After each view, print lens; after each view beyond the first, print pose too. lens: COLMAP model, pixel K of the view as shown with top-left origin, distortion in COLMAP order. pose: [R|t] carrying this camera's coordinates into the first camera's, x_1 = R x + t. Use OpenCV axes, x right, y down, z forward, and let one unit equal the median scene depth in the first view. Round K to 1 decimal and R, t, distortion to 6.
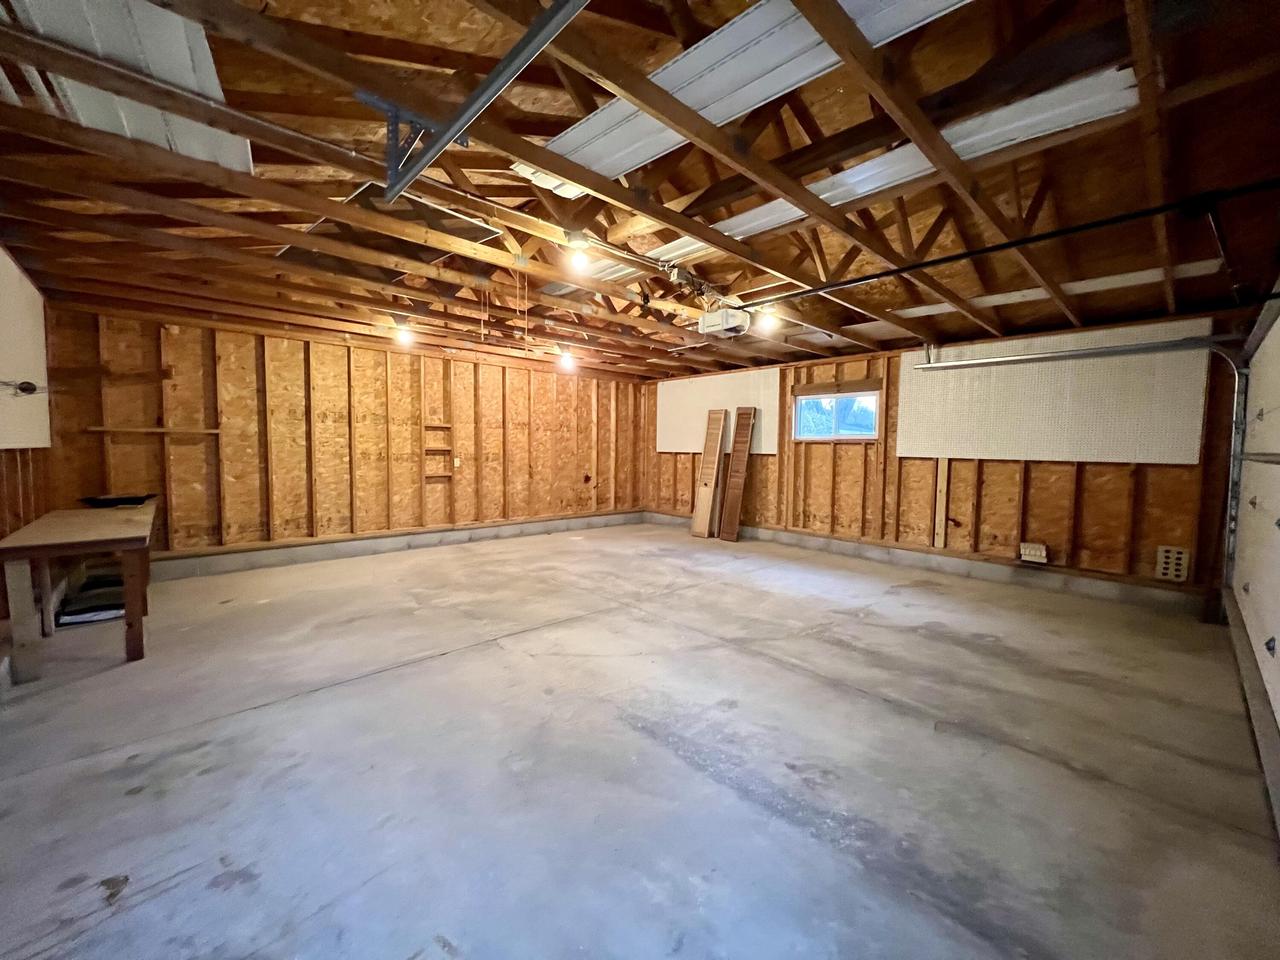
lens RADIAL K [[515.2, 0, 640.0], [0, 515.2, 480.0], [0, 0, 1]] dist [0.002767, 0.000067]
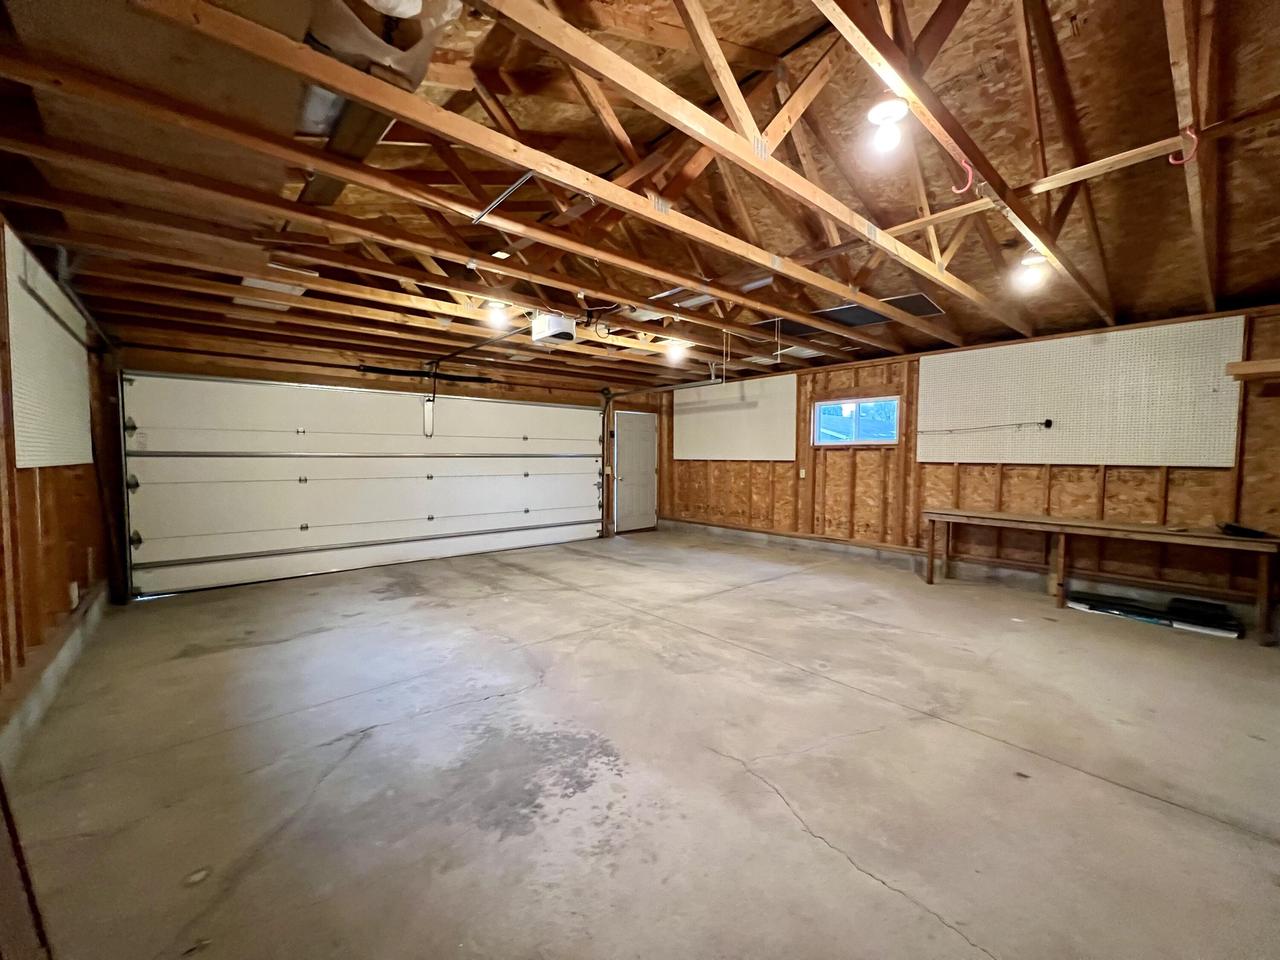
lens RADIAL K [[515.2, 0, 640.0], [0, 515.2, 480.0], [0, 0, 1]] dist [0.002767, 0.000067]
pose [[-0.999195, -0.020380, 0.034567, -0.045259], [-0.016306, 0.993313, 0.114293, -0.133543], [-0.036666, 0.113637, -0.992845, 2.030191]]
